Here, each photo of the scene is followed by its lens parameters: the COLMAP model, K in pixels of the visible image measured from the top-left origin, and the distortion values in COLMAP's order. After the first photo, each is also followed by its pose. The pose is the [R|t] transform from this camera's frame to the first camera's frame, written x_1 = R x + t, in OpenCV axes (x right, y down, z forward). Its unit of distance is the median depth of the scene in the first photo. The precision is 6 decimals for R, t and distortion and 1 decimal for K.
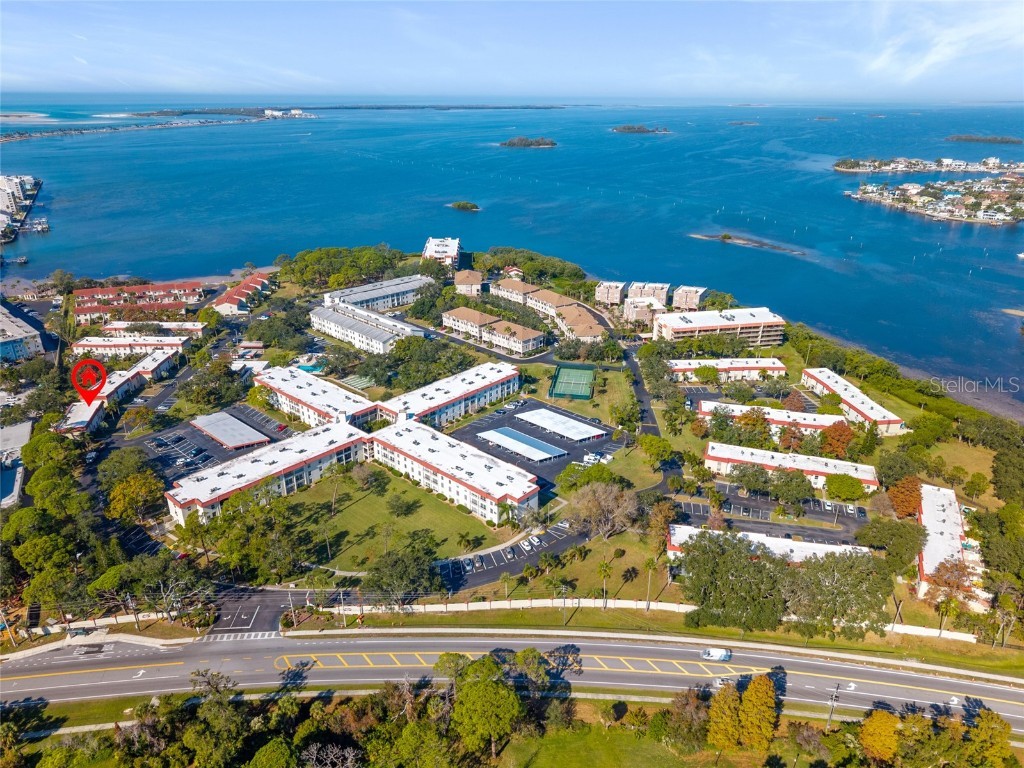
lens RADIAL K [[719.1, 0, 511.9], [0, 719.1, 385.7], [0, 0, 1]] dist [0.005267, 0.001217]
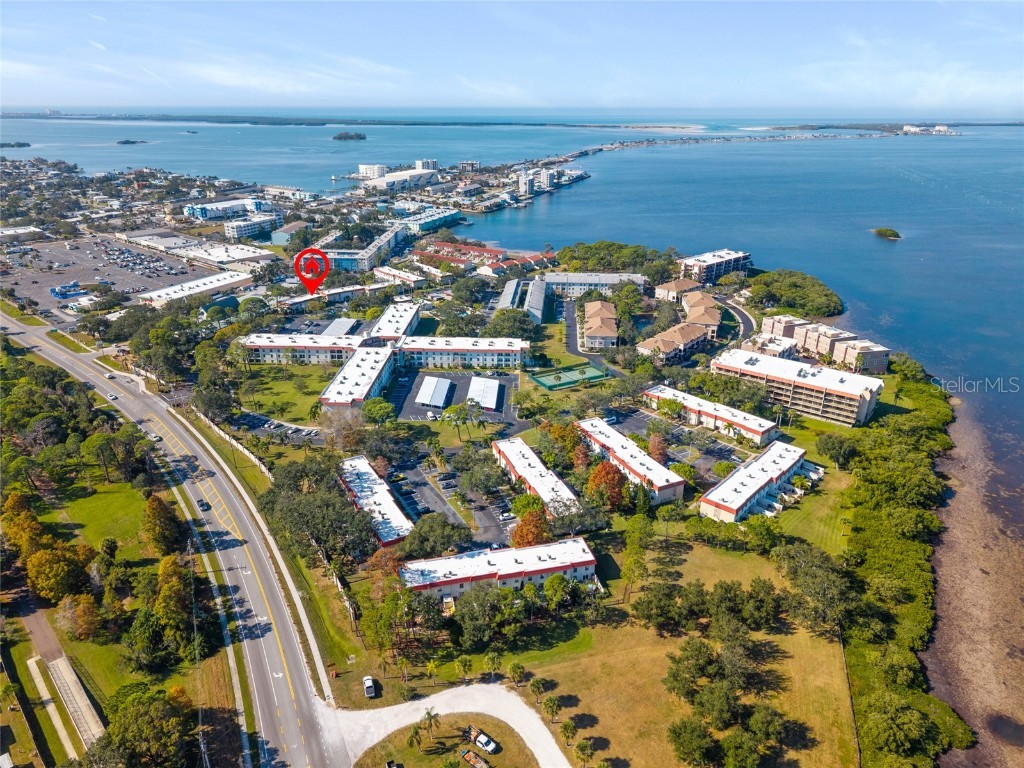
lens RADIAL K [[719.1, 0, 511.8], [0, 719.1, 382.6], [0, 0, 1]] dist [0.005267, 0.001217]
pose [[0.617125, 0.280745, -0.735078, 0.719360], [-0.297074, 0.948177, 0.112728, -0.079736], [0.728631, 0.148805, 0.668546, 0.203408]]
